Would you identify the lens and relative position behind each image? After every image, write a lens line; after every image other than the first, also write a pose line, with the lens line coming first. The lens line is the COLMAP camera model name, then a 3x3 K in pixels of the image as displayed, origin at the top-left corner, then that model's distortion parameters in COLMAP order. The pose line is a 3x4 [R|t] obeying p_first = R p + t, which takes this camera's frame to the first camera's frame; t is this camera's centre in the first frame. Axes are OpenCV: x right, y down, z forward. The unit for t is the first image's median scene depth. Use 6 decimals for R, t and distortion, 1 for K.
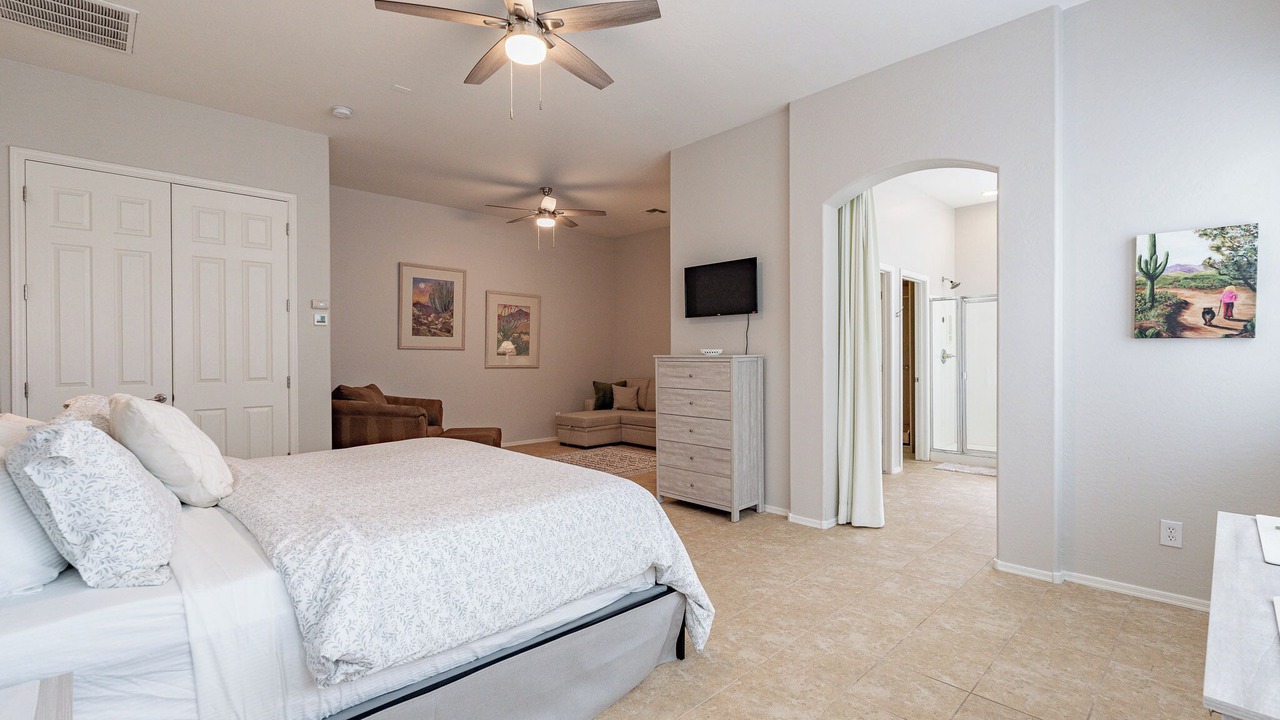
lens RADIAL K [[564.1, 0, 636.0], [0, 564.1, 357.9], [0, 0, 1]] dist [-0.002565, 0.000248]
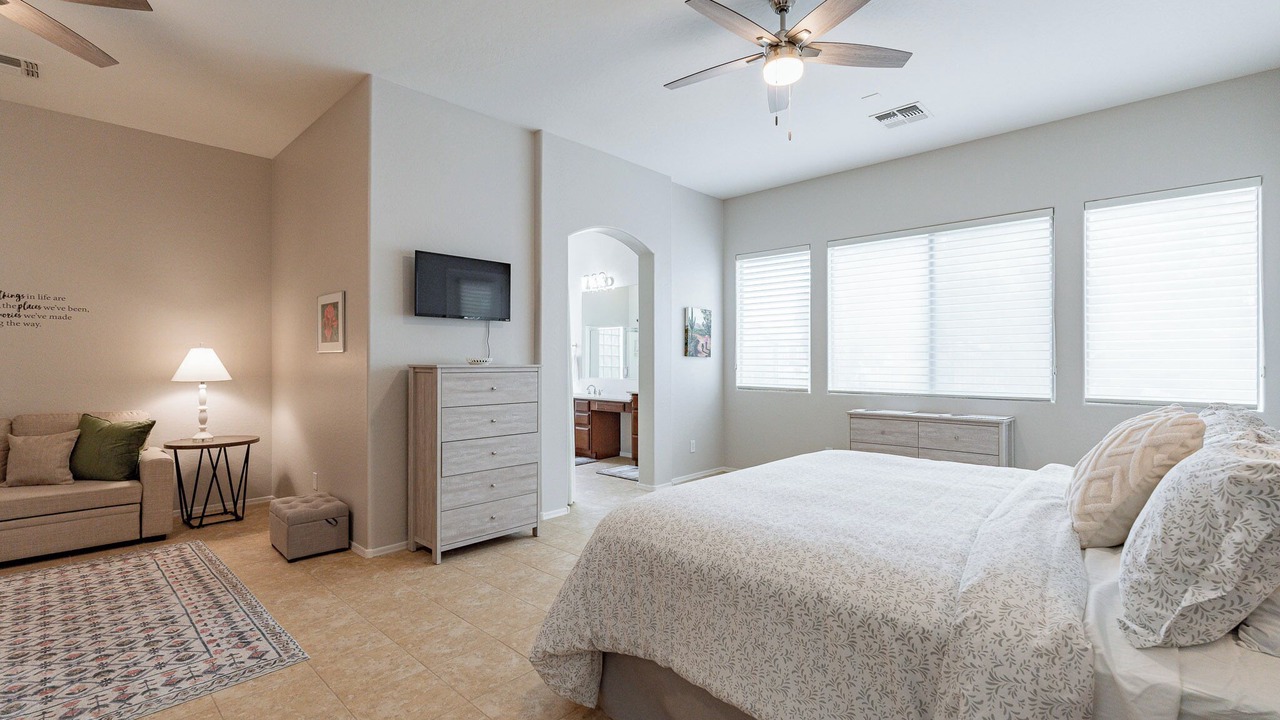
lens RADIAL K [[564.1, 0, 636.0], [0, 564.1, 357.9], [0, 0, 1]] dist [-0.002565, 0.000248]
pose [[-0.043262, 0.011477, 0.998998, -0.701745], [0.007191, 0.999912, -0.011176, -0.003748], [-0.999038, 0.006701, -0.043341, 0.754862]]
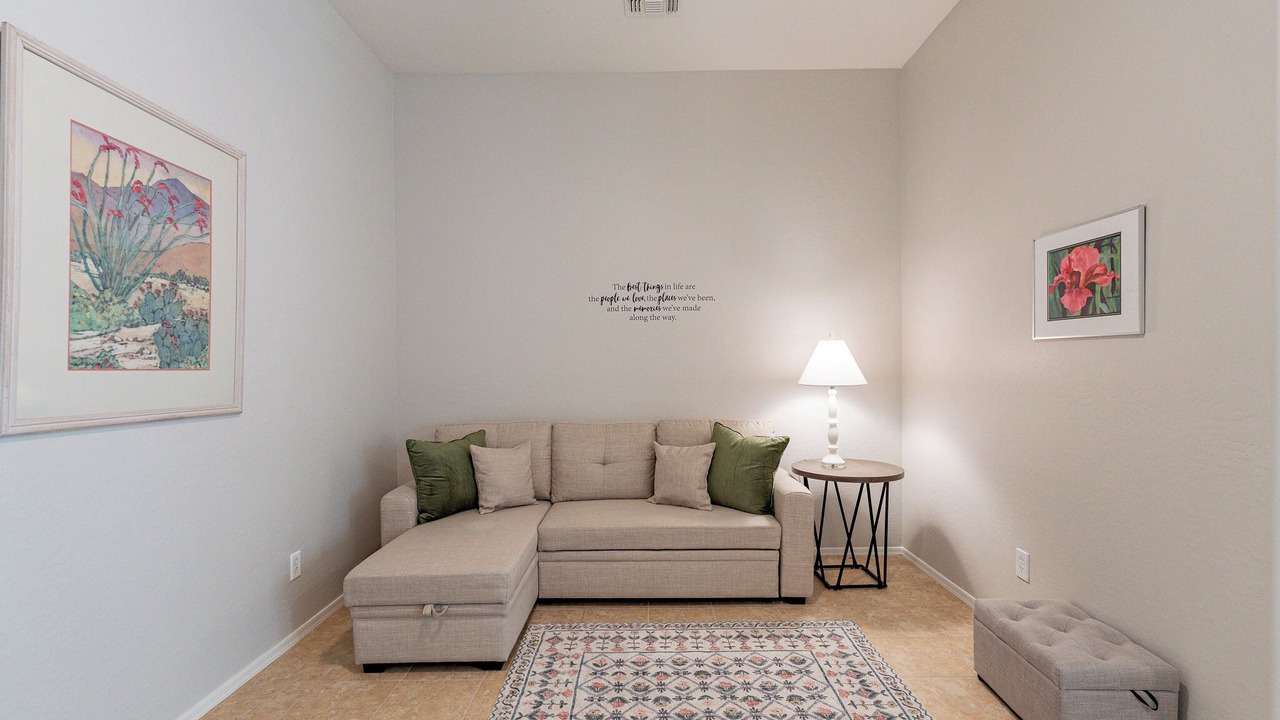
lens RADIAL K [[572.2, 0, 645.4], [0, 572.2, 367.3], [0, 0, 1]] dist [-0.000897, -0.000023]
pose [[0.696360, -0.008585, 0.717642, -0.393682], [0.009008, 0.999954, 0.003222, -0.006518], [-0.717636, 0.004221, 0.696405, 1.111032]]
